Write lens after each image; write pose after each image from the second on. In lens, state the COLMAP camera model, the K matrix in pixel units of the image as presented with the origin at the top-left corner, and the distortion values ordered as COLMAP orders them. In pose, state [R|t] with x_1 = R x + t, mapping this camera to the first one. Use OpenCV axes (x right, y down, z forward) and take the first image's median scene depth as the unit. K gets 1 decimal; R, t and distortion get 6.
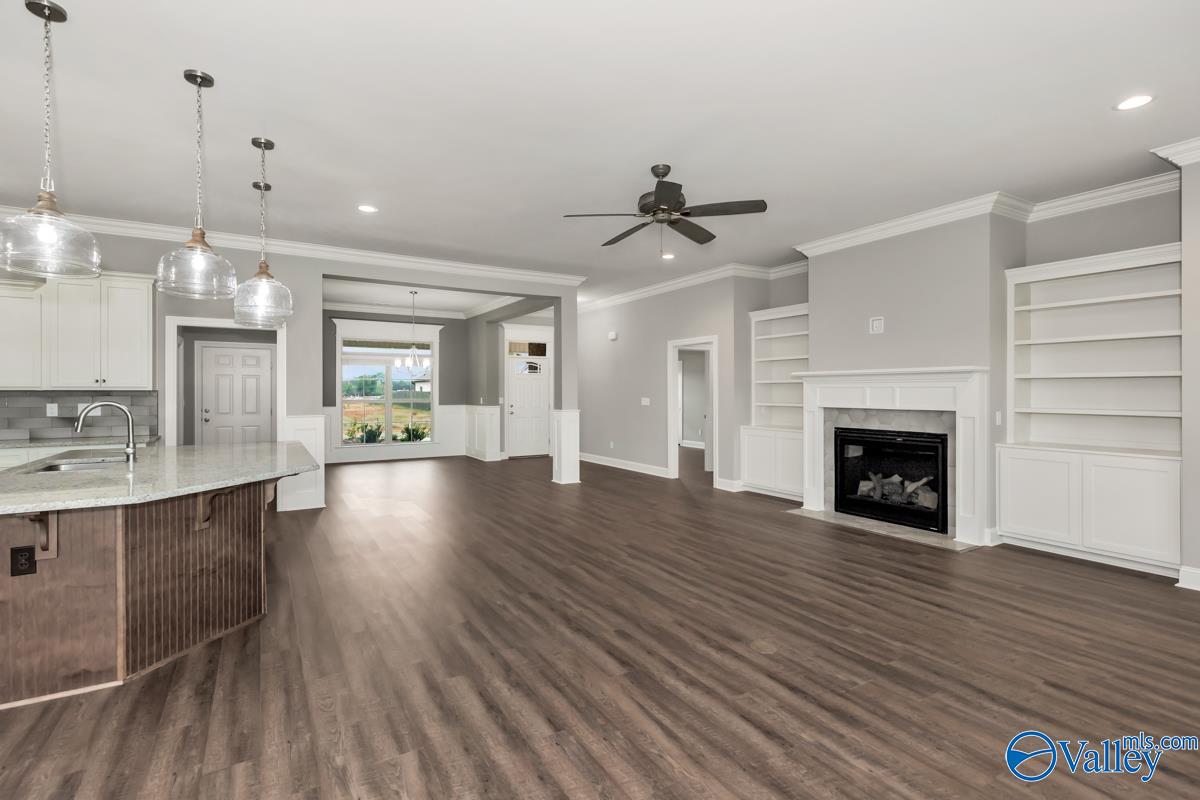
lens RADIAL K [[558.4, 0, 609.0], [0, 558.4, 394.2], [0, 0, 1]] dist [0.003238, -0.000082]
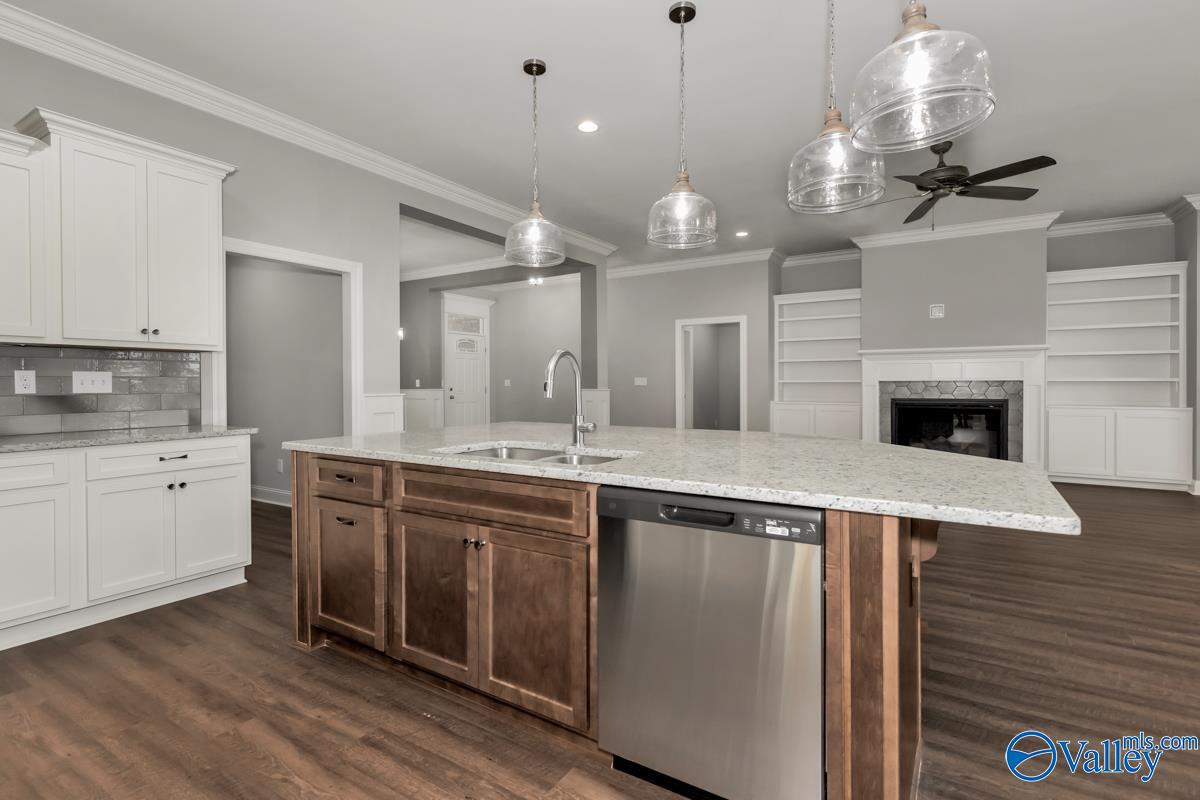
lens RADIAL K [[558.4, 0, 603.5], [0, 558.4, 390.8], [0, 0, 1]] dist [0.003238, -0.000082]
pose [[0.896106, -0.008637, 0.443755, -0.685214], [0.004511, 0.999936, 0.010353, 0.031124], [-0.443817, -0.007276, 0.896088, 0.247838]]
